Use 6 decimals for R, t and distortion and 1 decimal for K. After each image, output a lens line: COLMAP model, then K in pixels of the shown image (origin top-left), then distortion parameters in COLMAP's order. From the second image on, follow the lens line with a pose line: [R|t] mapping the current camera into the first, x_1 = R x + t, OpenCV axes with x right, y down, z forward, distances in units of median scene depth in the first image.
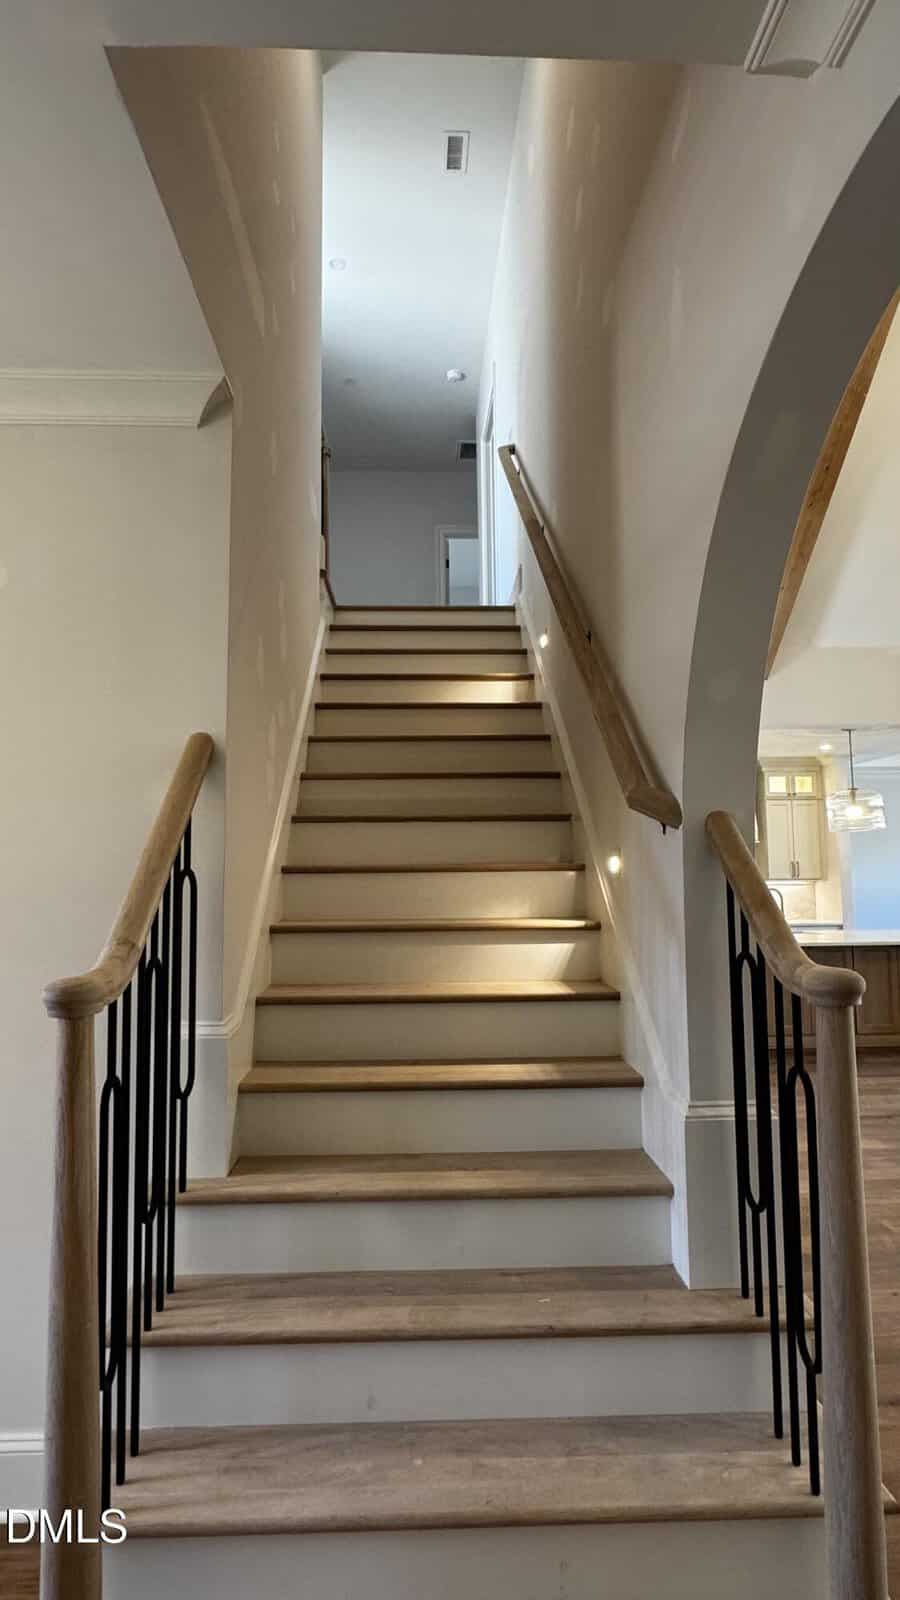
lens RADIAL K [[868.3, 0, 451.3], [0, 868.3, 801.7], [0, 0, 1]] dist [0.004071, 0.000242]
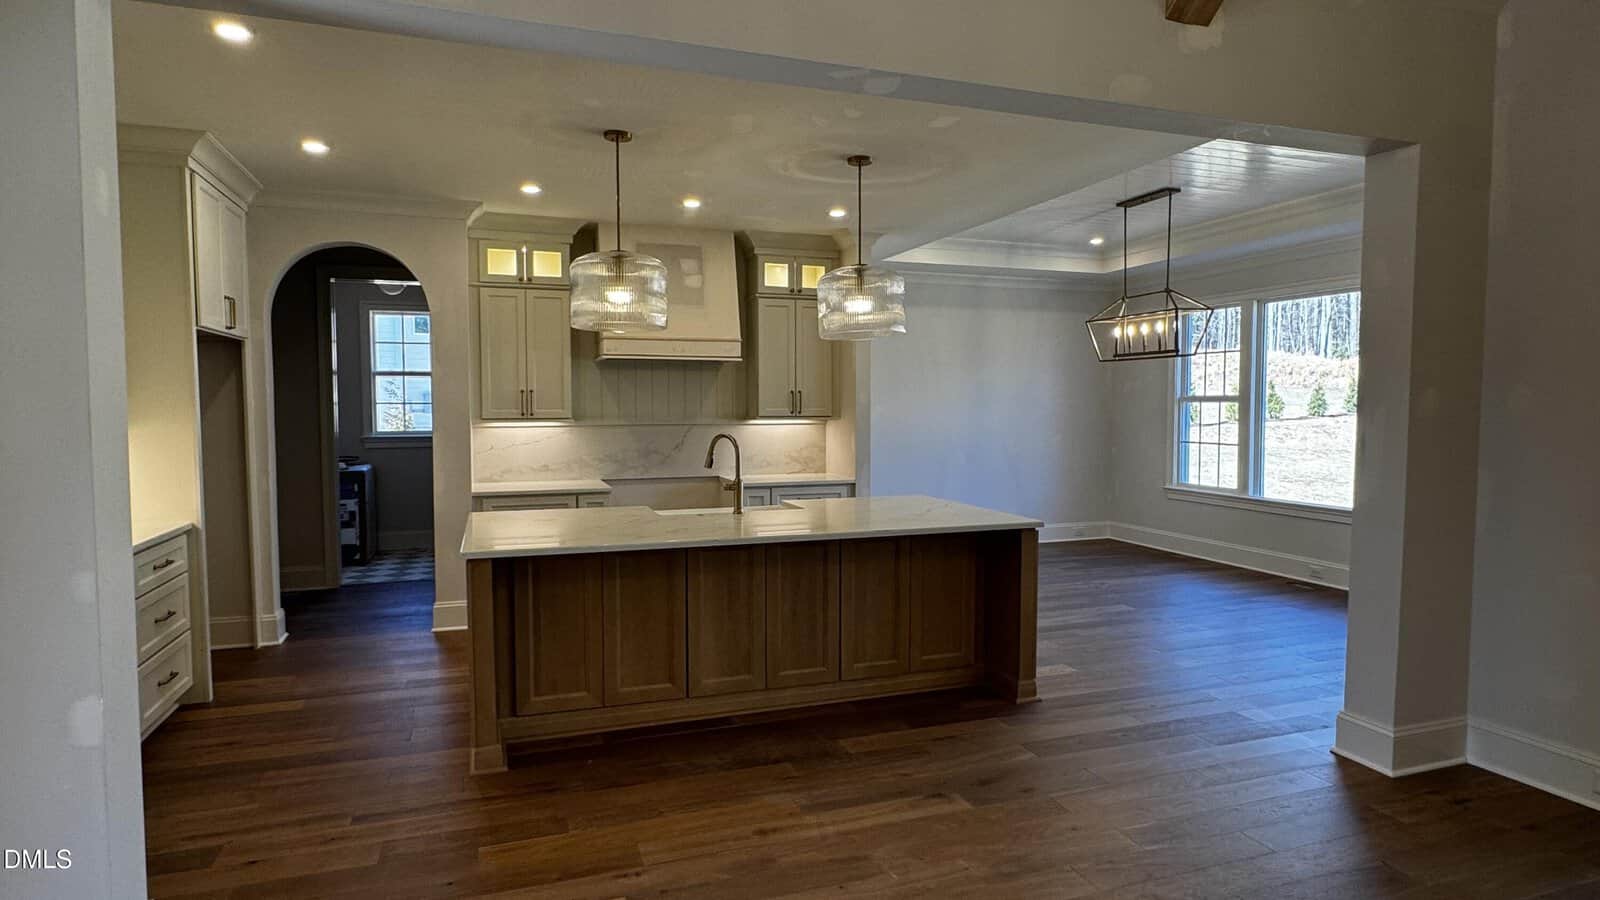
lens RADIAL K [[868.3, 0, 802.5], [0, 868.3, 454.3], [0, 0, 1]] dist [0.004071, 0.000242]
pose [[0.954557, -0.012848, 0.297751, 0.195738], [-0.029220, 0.990222, 0.136405, 0.025186], [-0.296592, -0.138907, 0.944848, 0.346654]]
